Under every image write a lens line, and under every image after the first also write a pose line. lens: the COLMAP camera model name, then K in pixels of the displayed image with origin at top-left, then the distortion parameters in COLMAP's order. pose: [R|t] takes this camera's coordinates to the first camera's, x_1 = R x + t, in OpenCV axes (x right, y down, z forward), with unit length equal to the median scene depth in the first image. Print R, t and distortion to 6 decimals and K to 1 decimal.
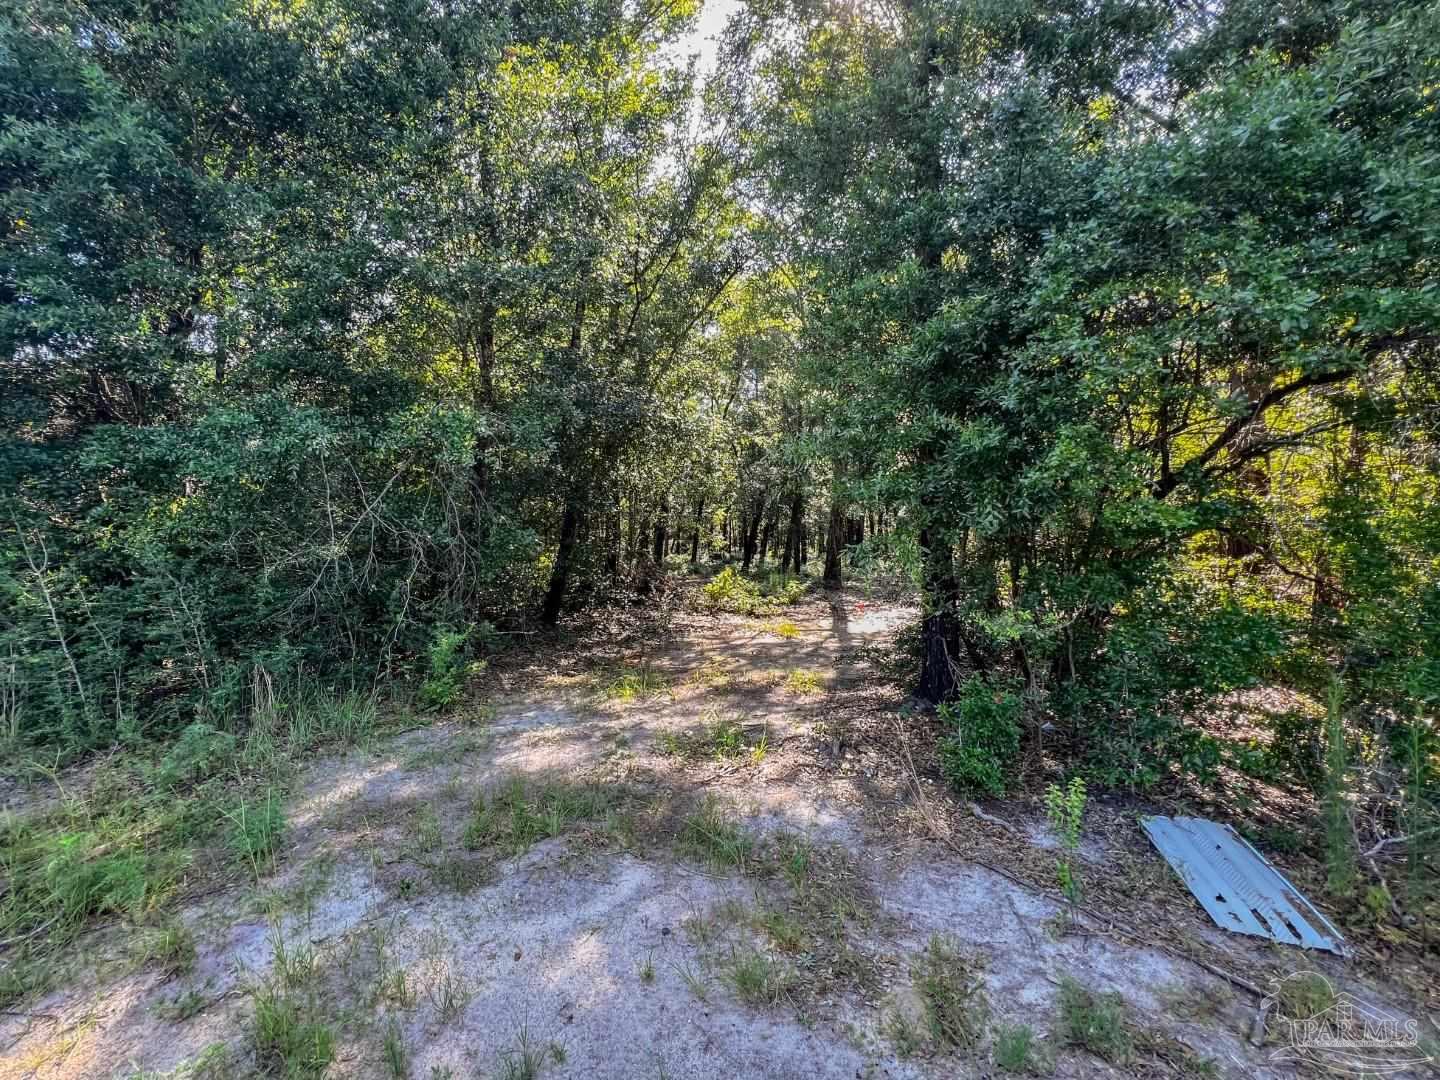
lens RADIAL K [[581.3, 0, 720.3], [0, 581.3, 542.0], [0, 0, 1]] dist [-0.002307, 0.000903]
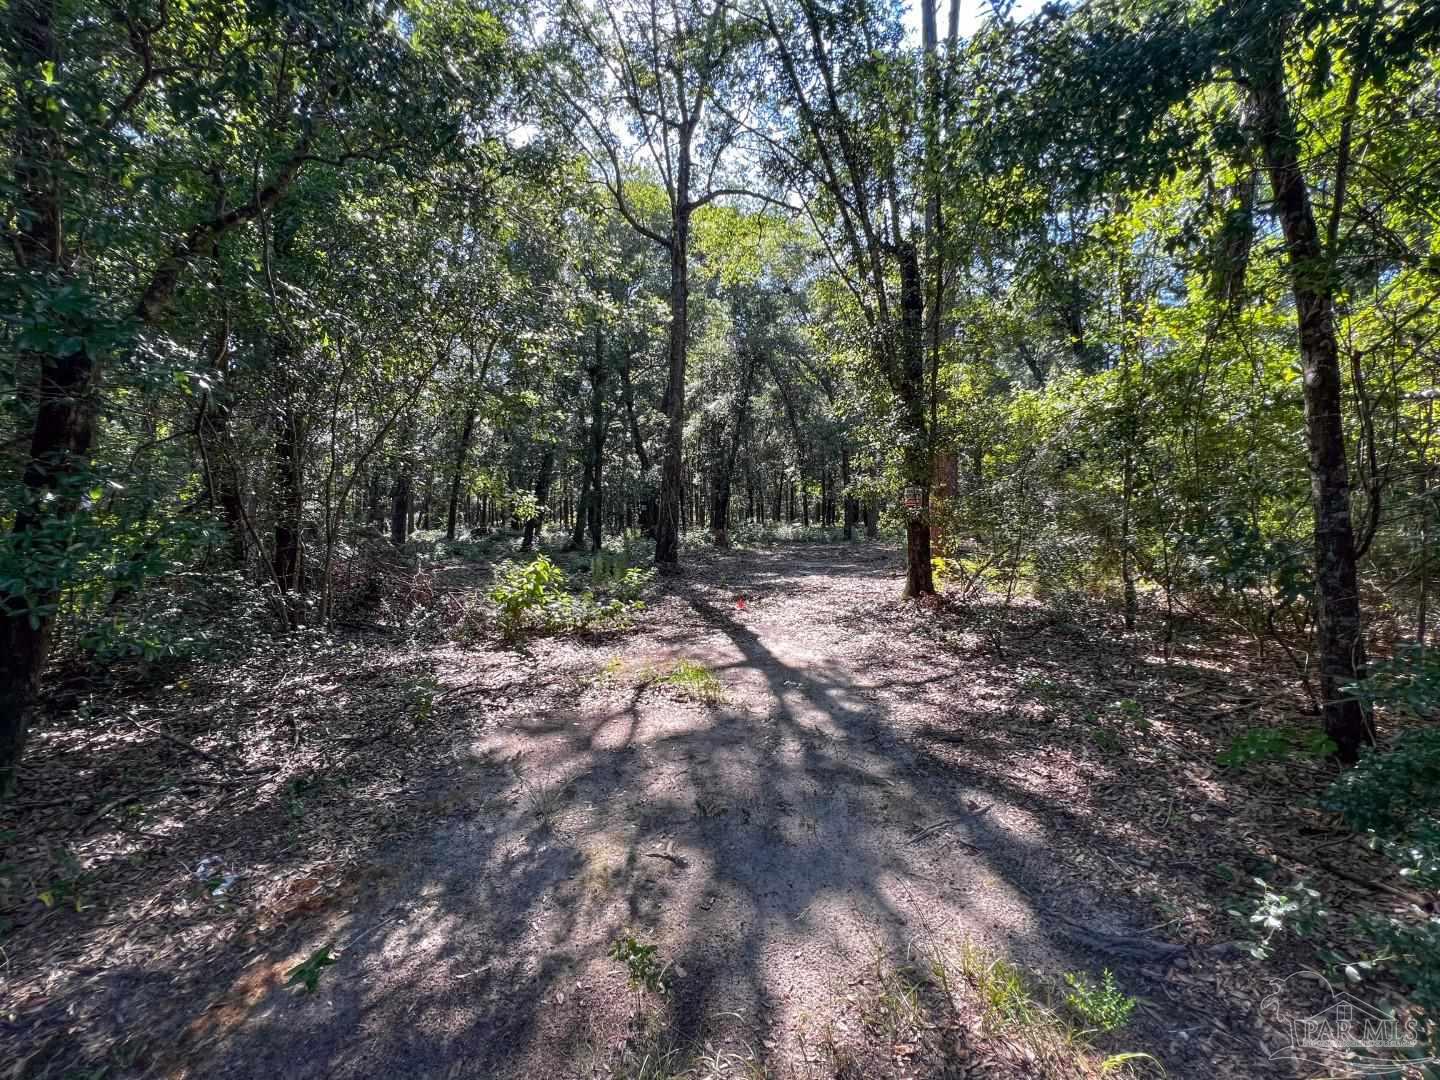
lens RADIAL K [[581.3, 0, 717.3], [0, 581.3, 534.4], [0, 0, 1]] dist [-0.002307, 0.000903]
pose [[0.923503, -0.027127, 0.382631, -0.018200], [0.013392, 0.999168, 0.038515, 0.002821], [-0.383357, -0.030444, 0.923098, 0.188051]]
